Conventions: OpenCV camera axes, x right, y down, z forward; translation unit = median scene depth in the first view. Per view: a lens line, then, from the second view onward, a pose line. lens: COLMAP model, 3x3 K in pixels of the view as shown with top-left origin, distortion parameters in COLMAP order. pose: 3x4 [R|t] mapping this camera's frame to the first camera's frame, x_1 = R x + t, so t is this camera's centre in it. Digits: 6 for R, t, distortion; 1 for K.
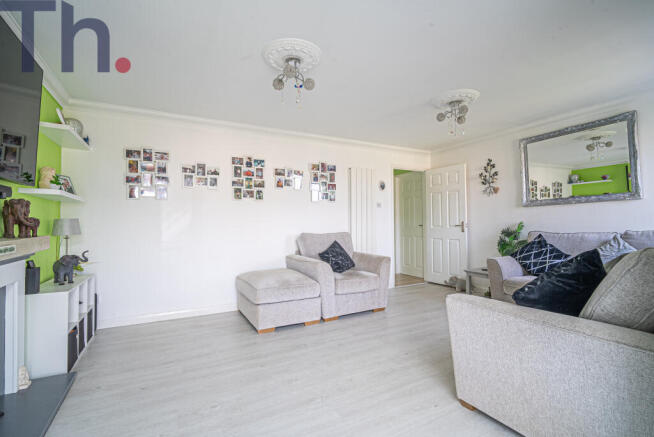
lens RADIAL K [[308.8, 0, 326.2], [0, 308.8, 223.2], [0, 0, 1]] dist [-0.001983, -0.005988]
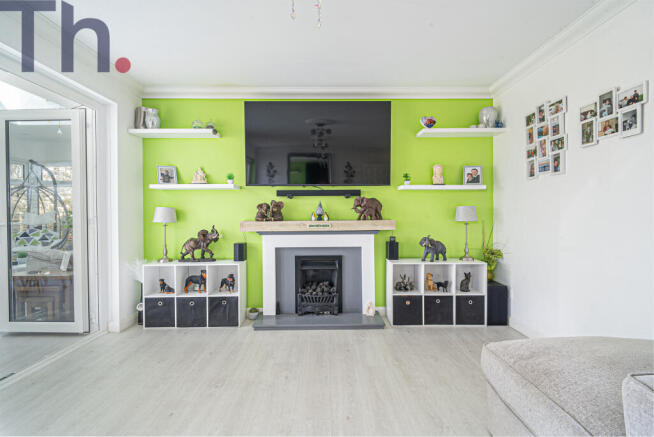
lens RADIAL K [[304.8, 0, 328.2], [0, 304.8, 213.9], [0, 0, 1]] dist [-0.001201, -0.000267]
pose [[-0.483648, 0.014543, -0.875142, 0.285739], [0.010494, 0.999886, 0.010817, -0.002894], [0.875200, -0.003952, -0.483745, 0.920462]]
